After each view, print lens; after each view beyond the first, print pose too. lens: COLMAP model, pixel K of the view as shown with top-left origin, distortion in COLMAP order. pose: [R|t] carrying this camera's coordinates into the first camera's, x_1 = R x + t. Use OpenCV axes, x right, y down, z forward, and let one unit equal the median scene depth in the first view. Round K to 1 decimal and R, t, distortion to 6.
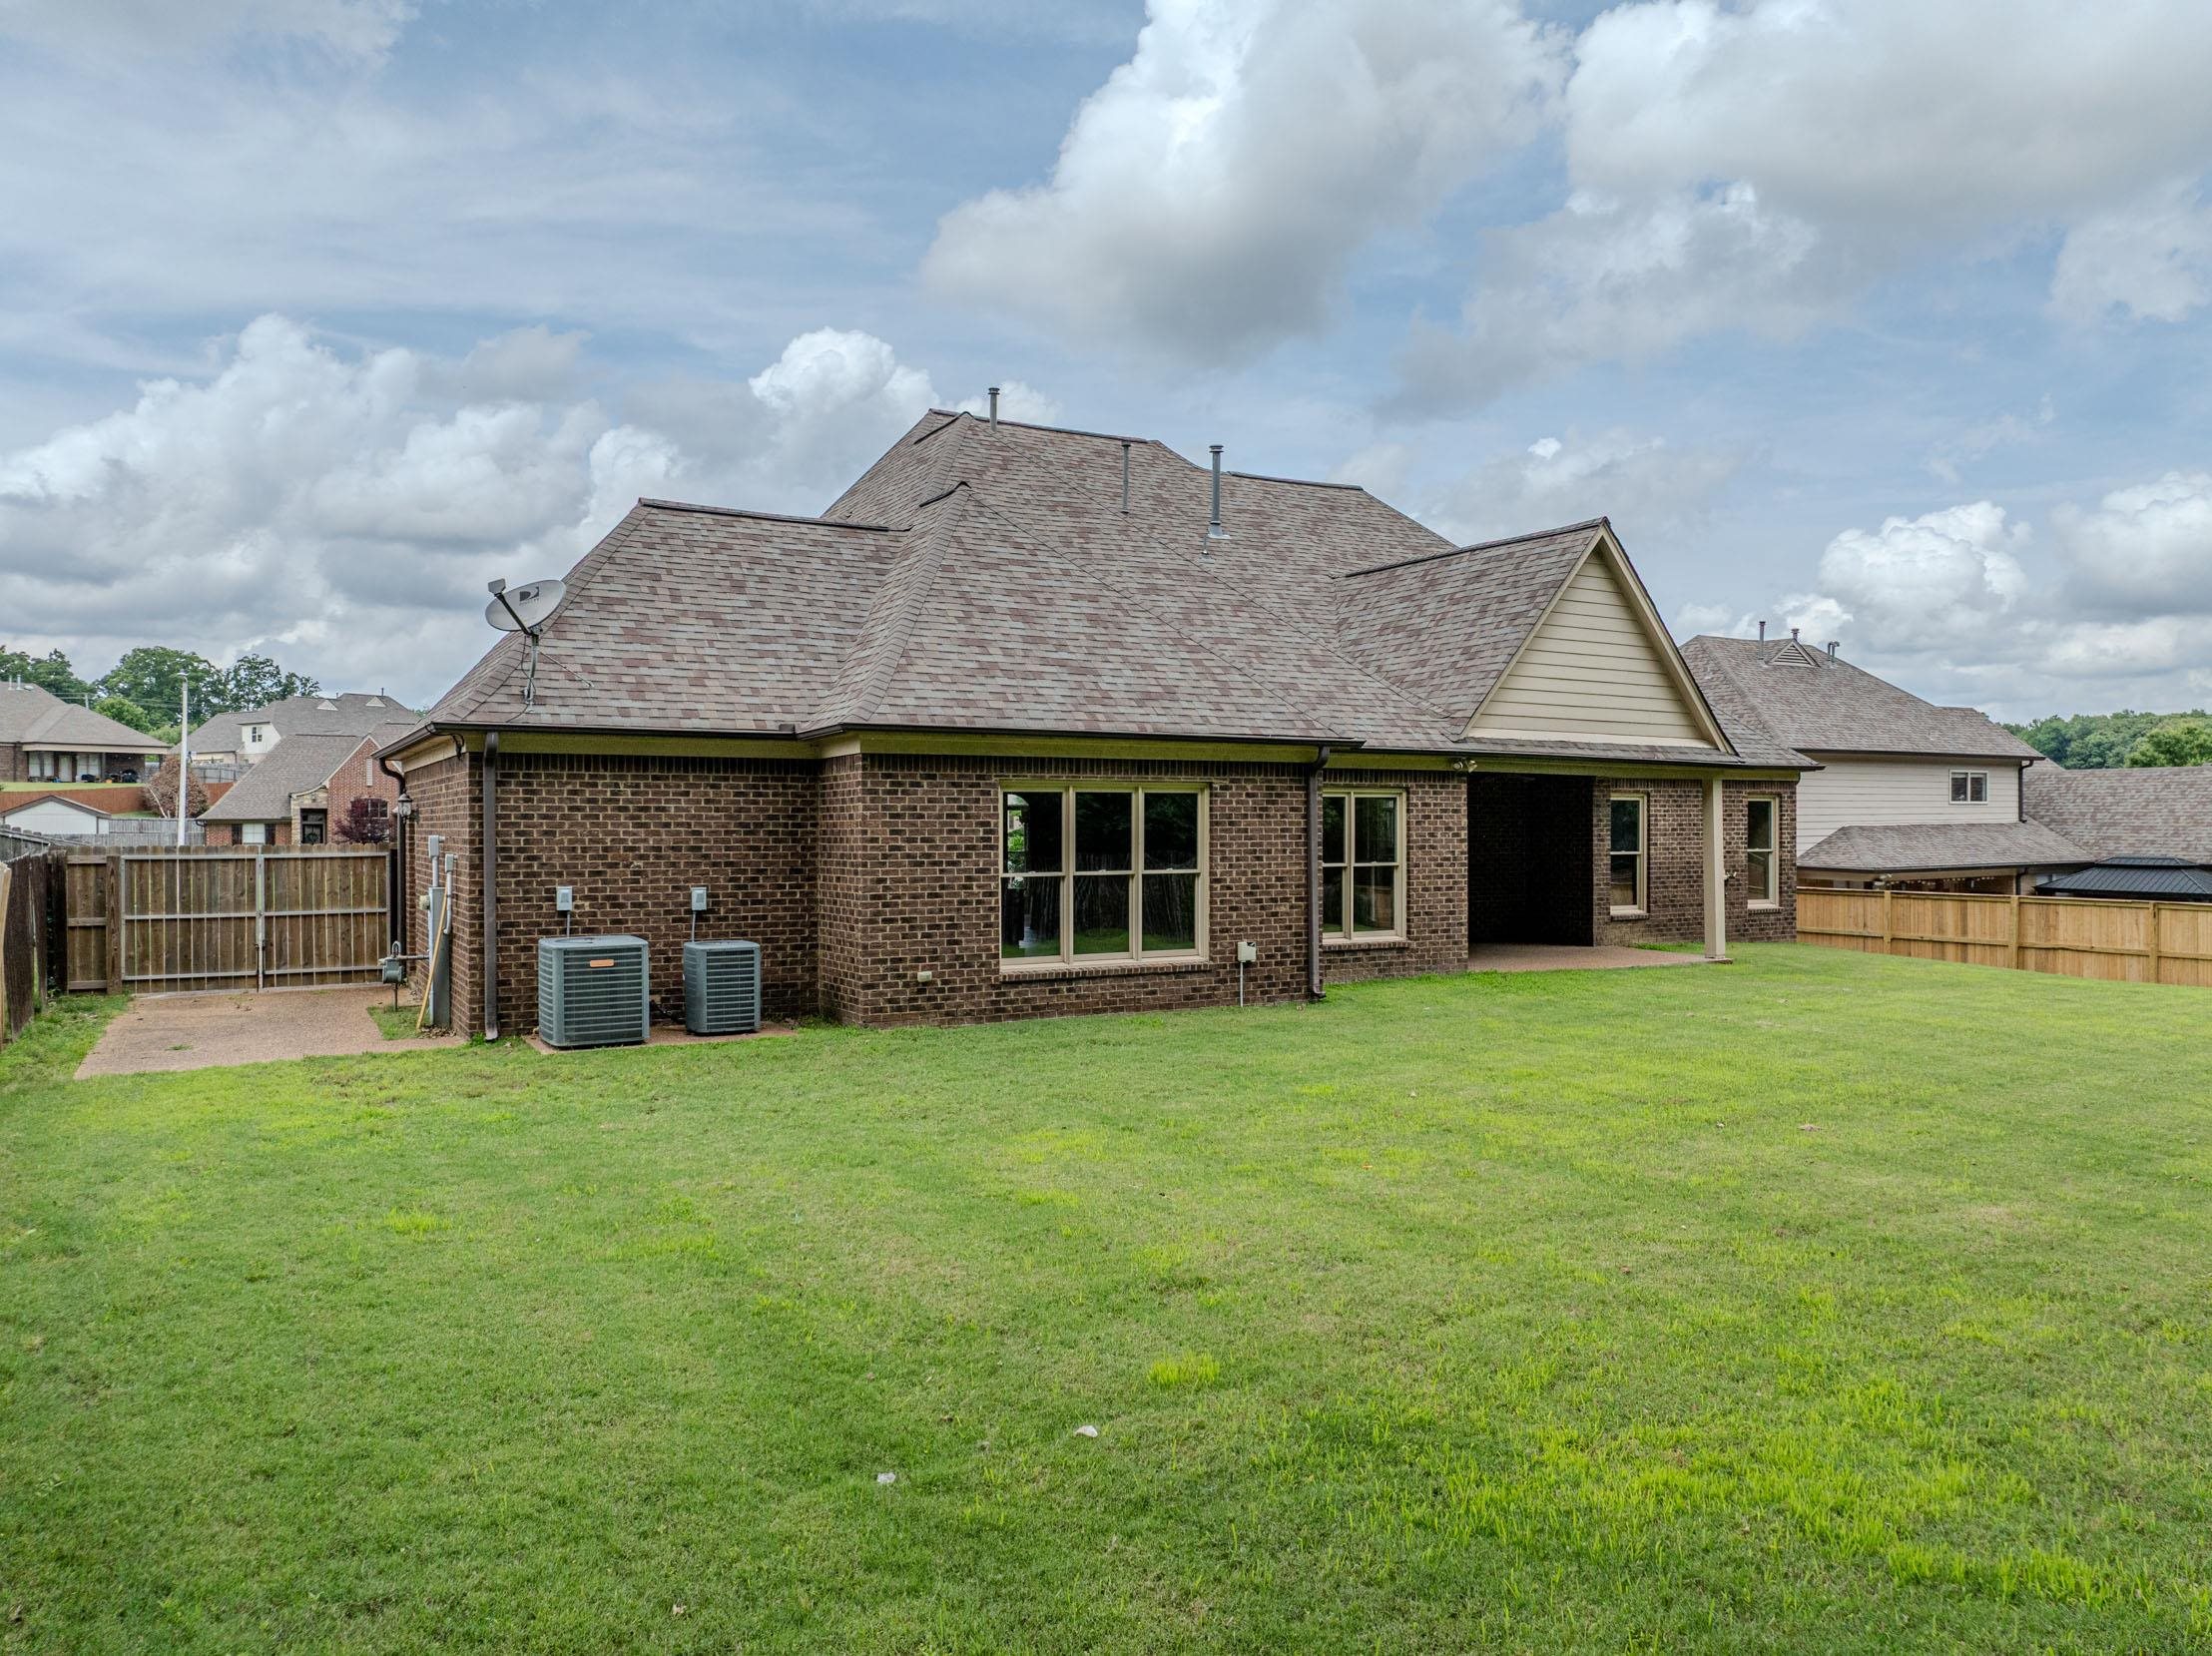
lens RADIAL K [[1560.5, 0, 1117.0], [0, 1560.5, 833.2], [0, 0, 1]] dist [-0.047110, 0.017147]
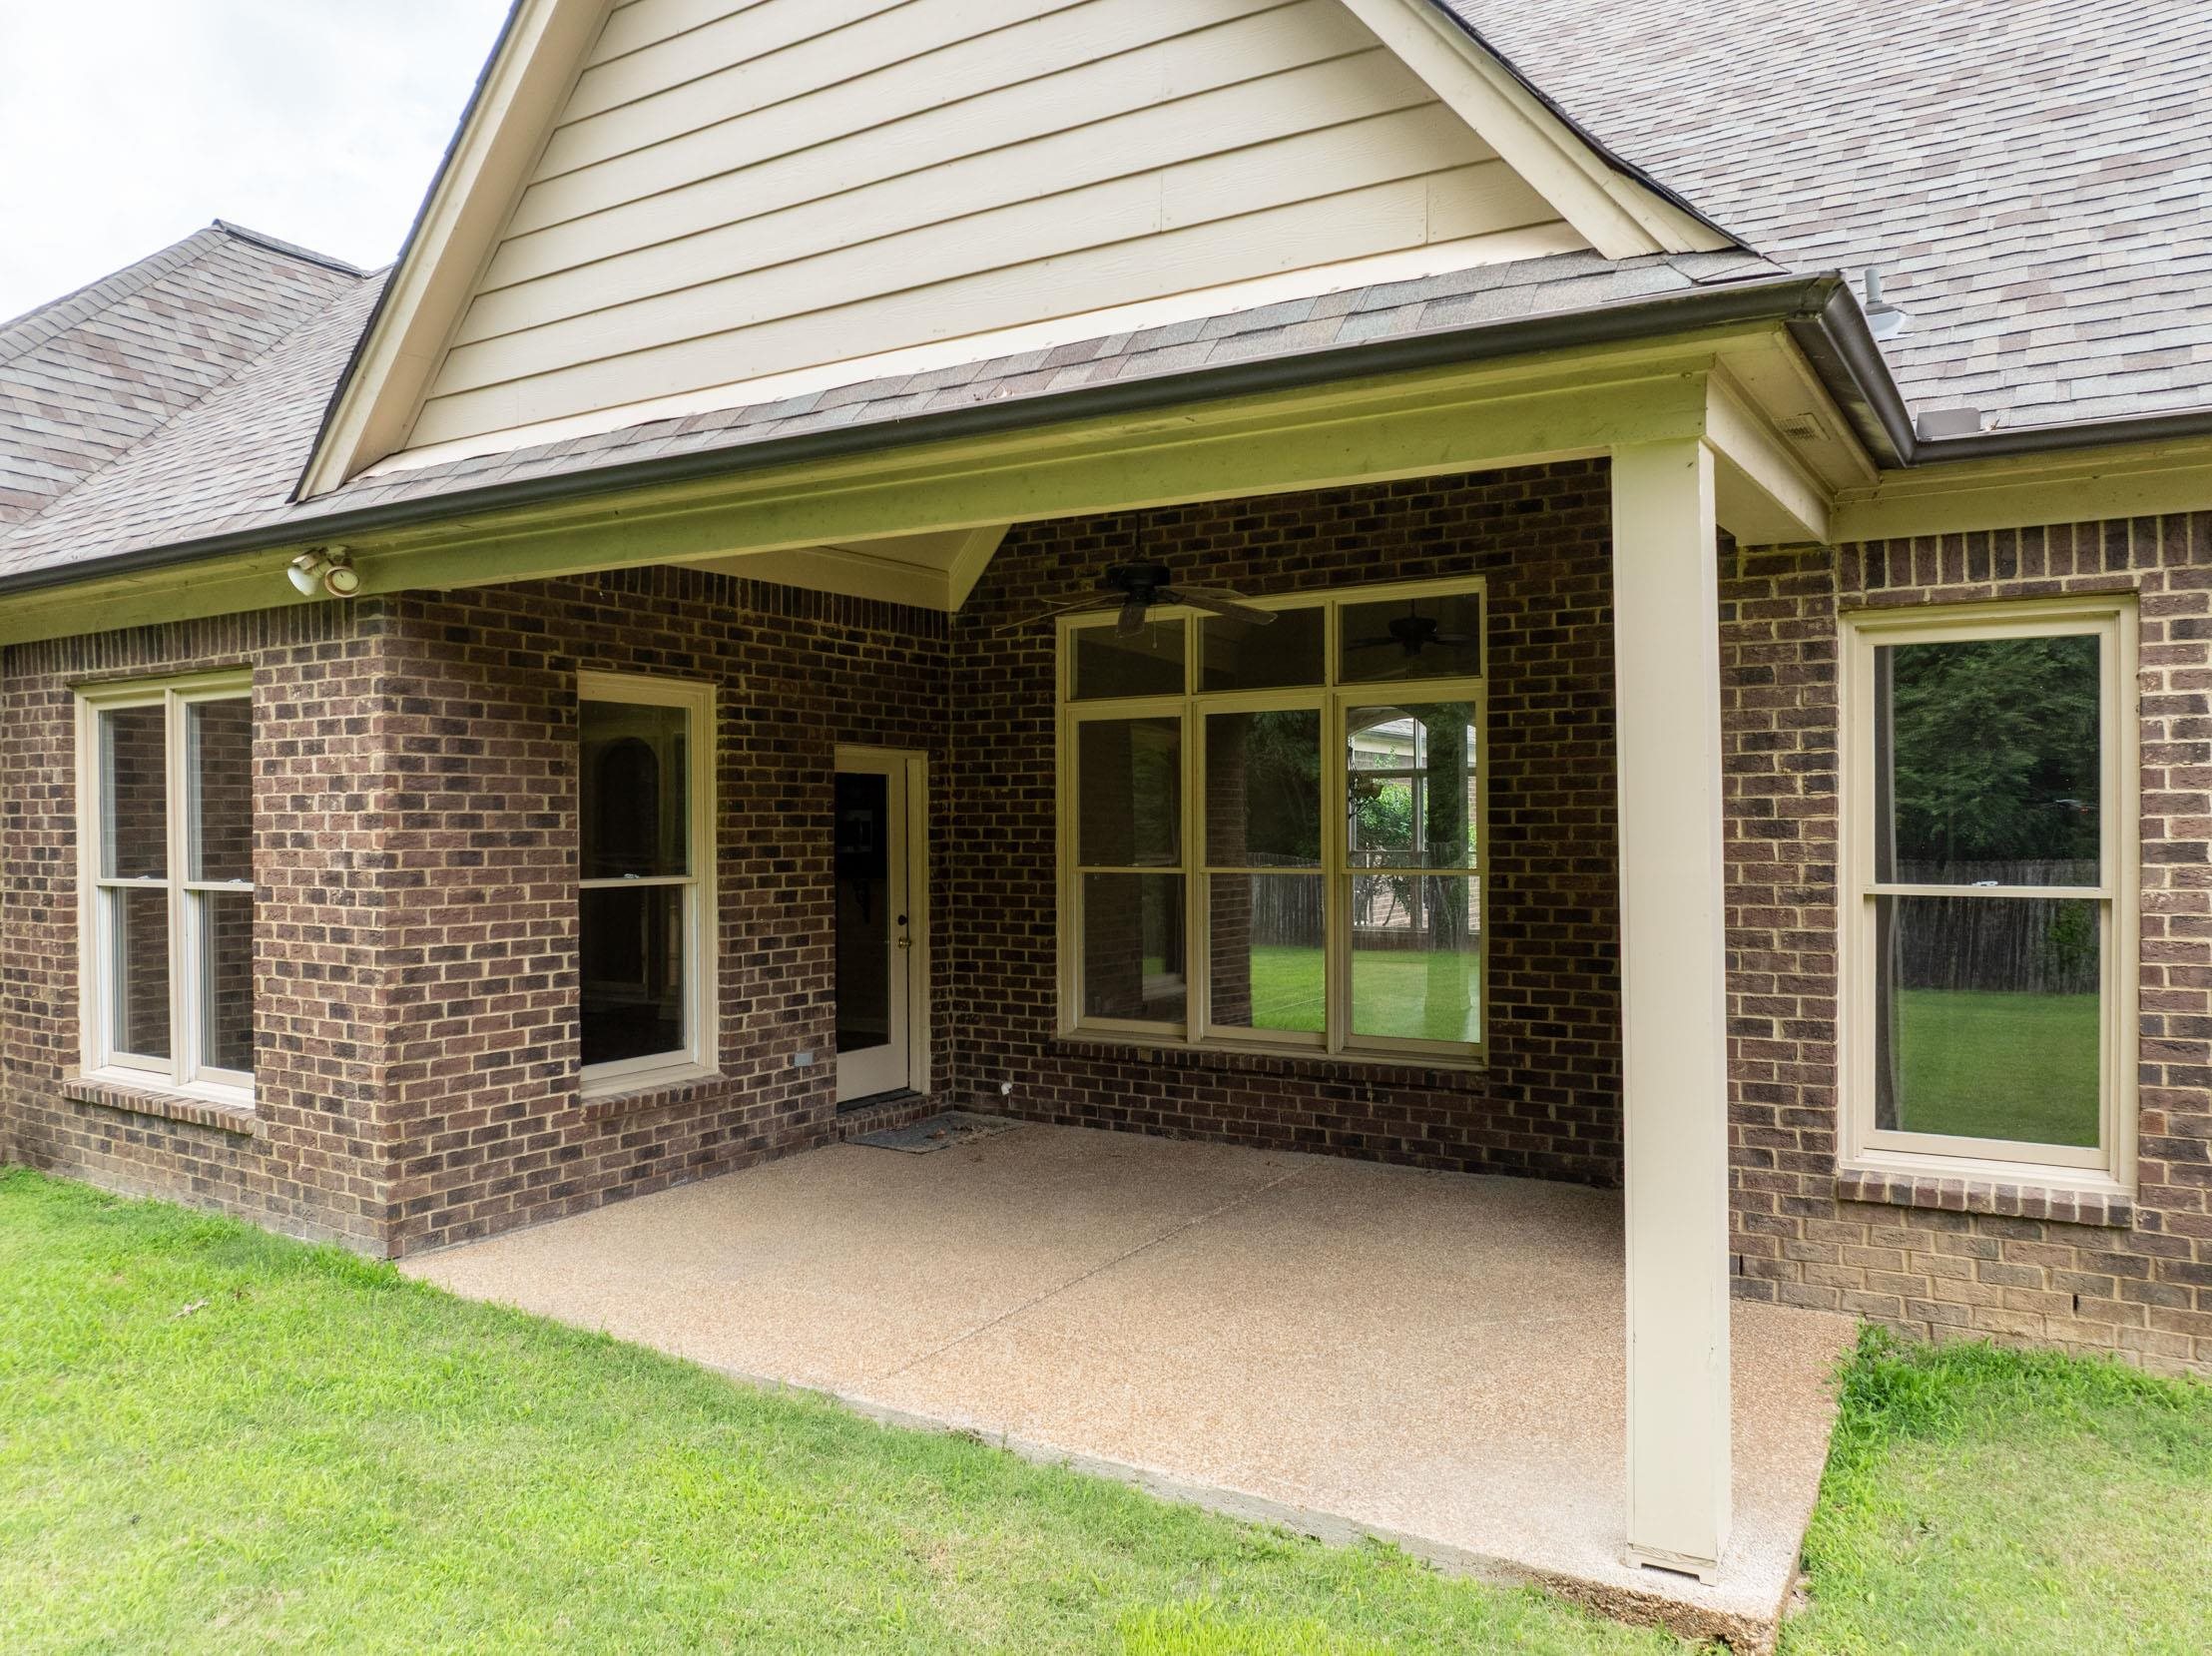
lens RADIAL K [[1560.5, 0, 1105.5], [0, 1560.5, 828.8], [0, 0, 1]] dist [-0.047110, 0.017147]
pose [[0.481597, 0.002696, -0.876389, 0.509061], [-0.003376, 0.999994, 0.001221, 0.005000], [0.876386, 0.002370, 0.481603, 0.894033]]
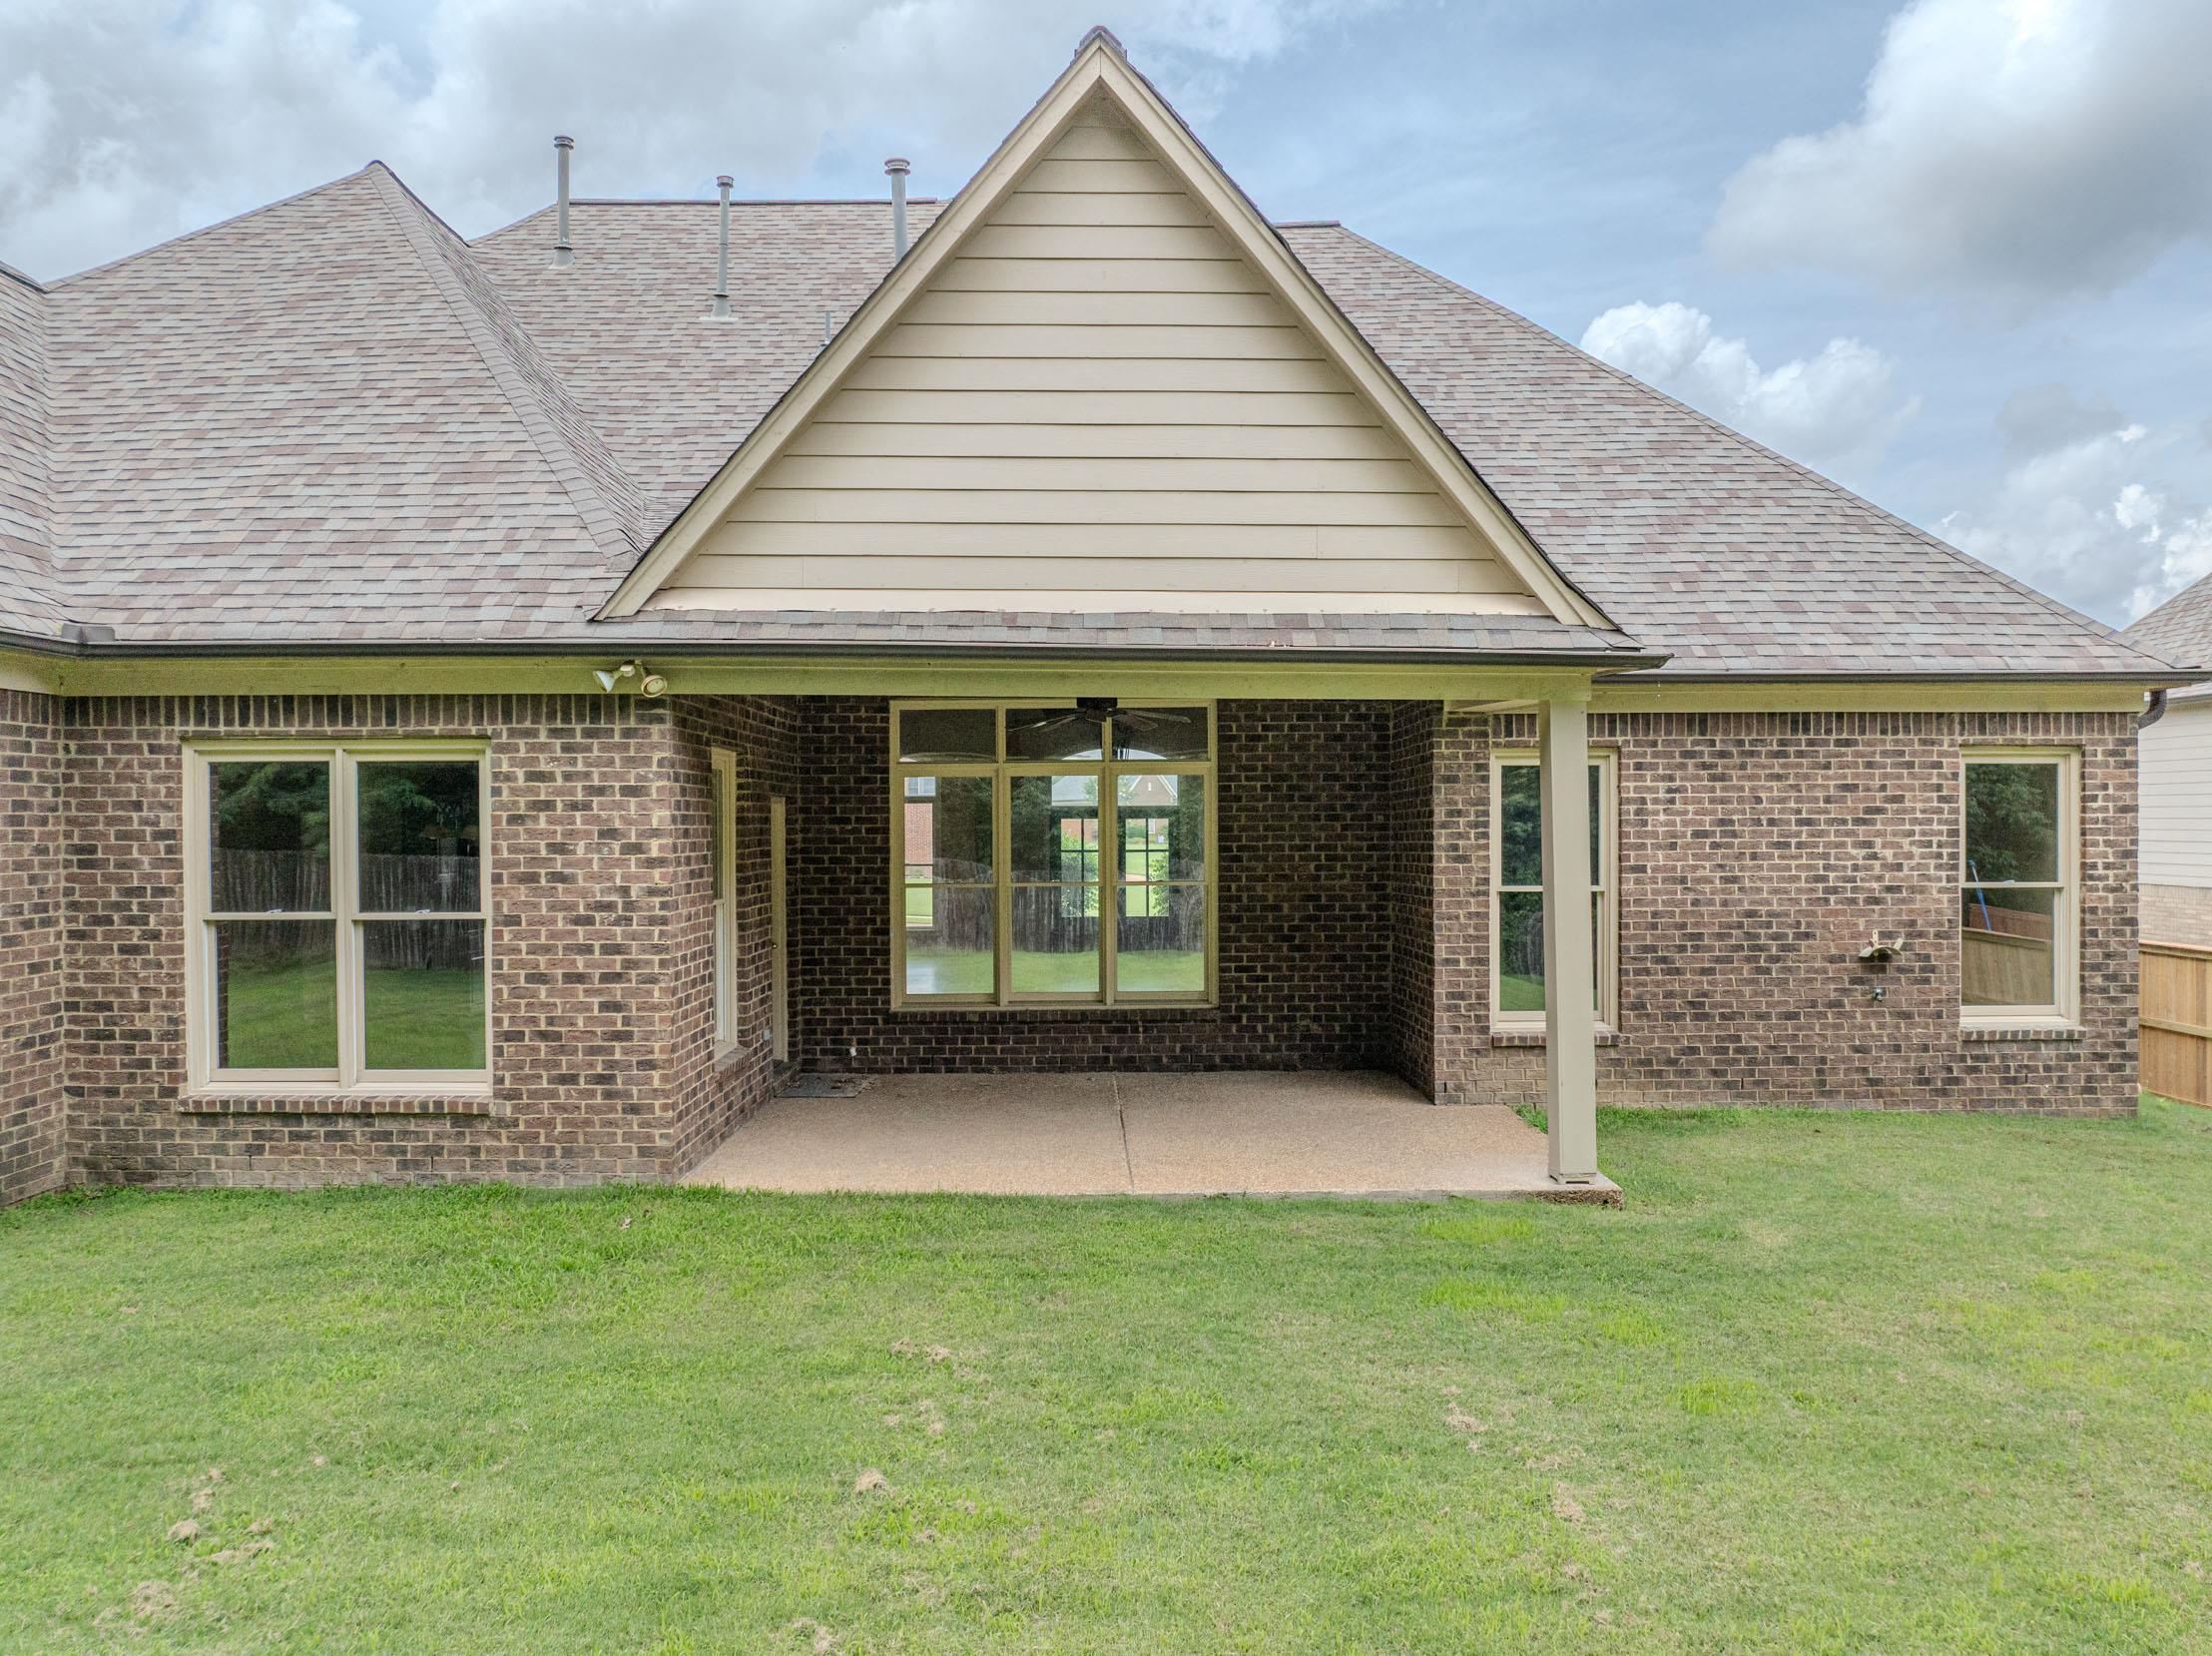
lens RADIAL K [[1560.5, 0, 1096.6], [0, 1560.5, 831.6], [0, 0, 1]] dist [-0.047110, 0.017147]
pose [[0.876653, 0.000456, -0.481124, 0.476689], [-0.000788, 1.000000, -0.000488, -0.002970], [0.481123, 0.000807, 0.876653, 0.634756]]
